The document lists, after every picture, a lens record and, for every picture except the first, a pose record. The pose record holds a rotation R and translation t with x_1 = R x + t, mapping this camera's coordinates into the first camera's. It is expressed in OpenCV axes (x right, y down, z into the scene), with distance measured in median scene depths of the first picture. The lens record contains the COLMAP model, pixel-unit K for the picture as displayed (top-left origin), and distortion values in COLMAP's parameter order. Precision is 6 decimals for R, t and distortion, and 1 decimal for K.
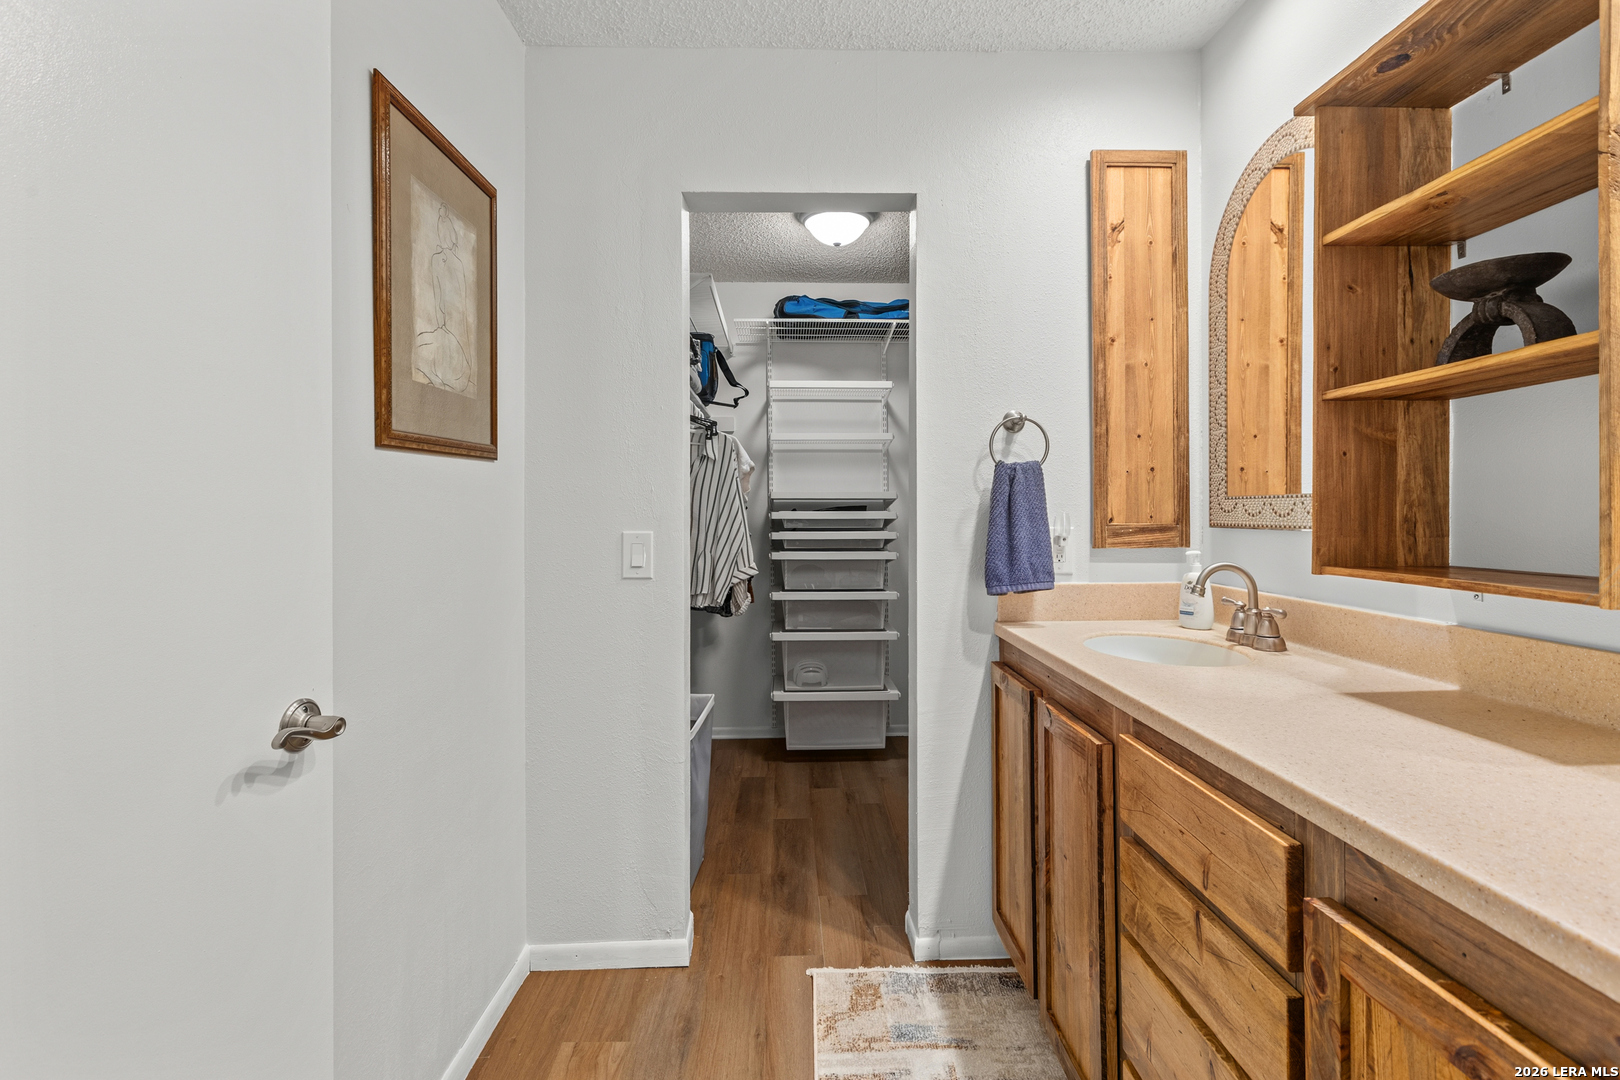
lens RADIAL K [[724.1, 0, 801.5], [0, 724.1, 529.0], [0, 0, 1]] dist [0.000470, -0.000431]
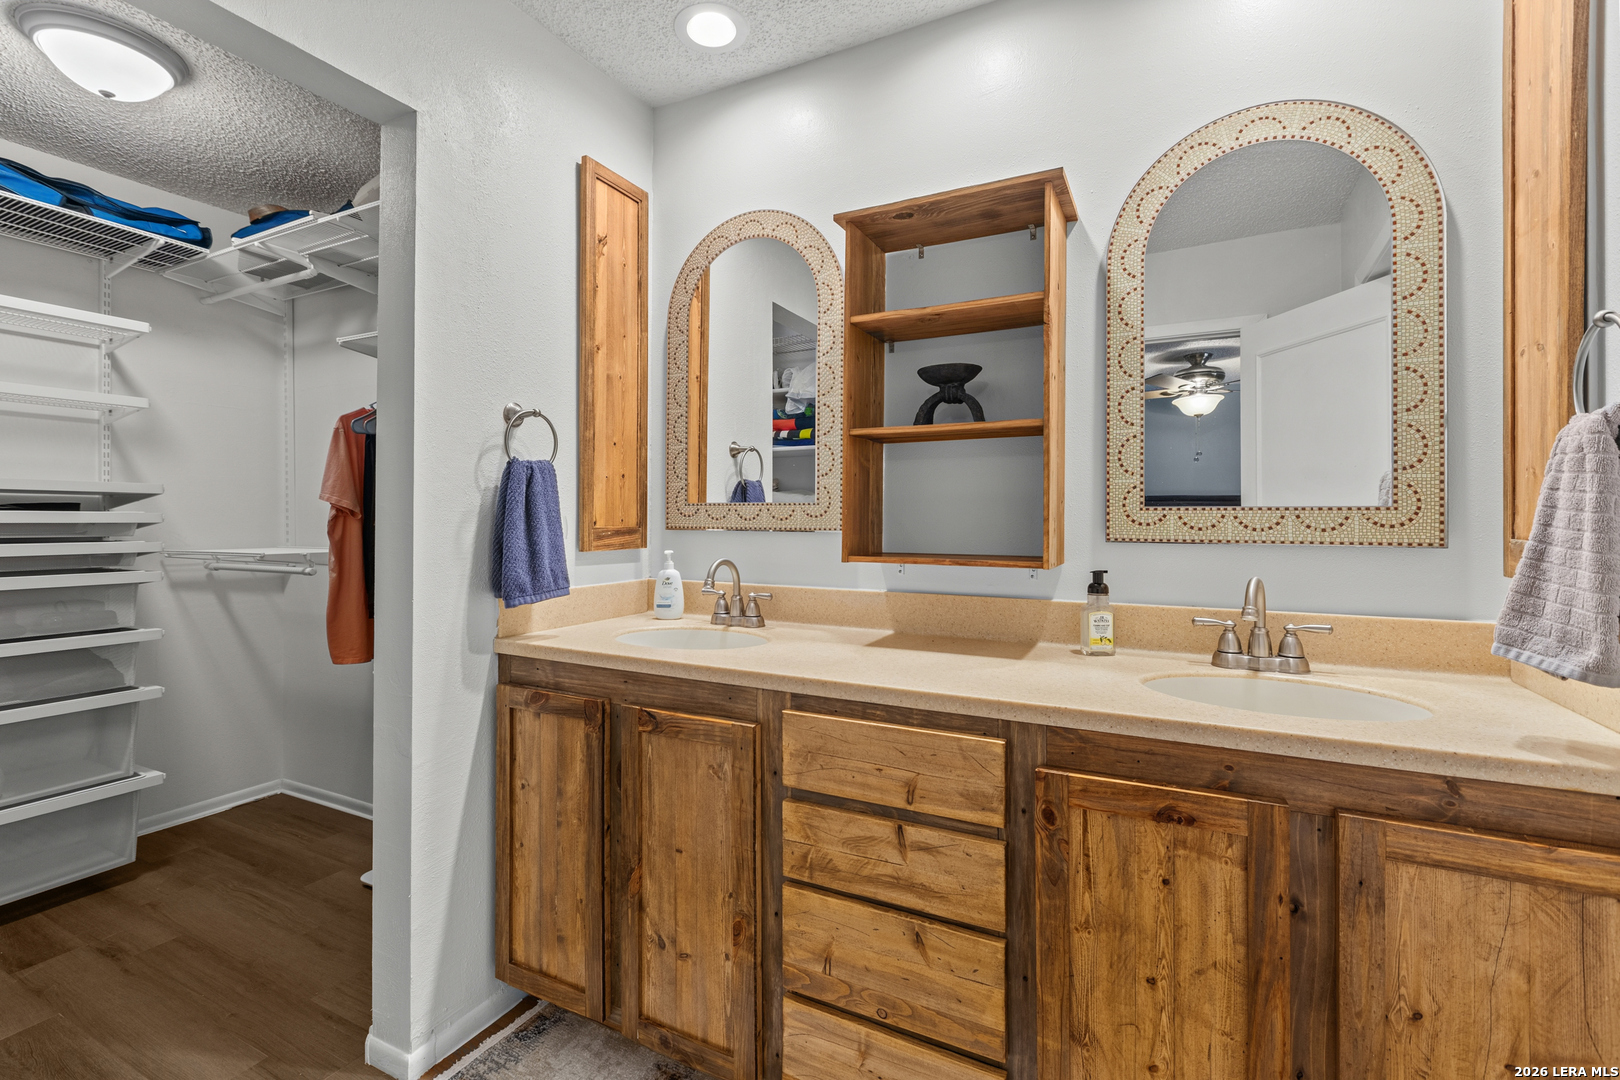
lens RADIAL K [[724.1, 0, 797.4], [0, 724.1, 527.9], [0, 0, 1]] dist [0.000470, -0.000431]
pose [[0.502404, -0.005210, 0.864617, -0.317603], [0.012852, 0.999916, -0.001443, -0.001040], [-0.864537, 0.011837, 0.502429, 0.242787]]
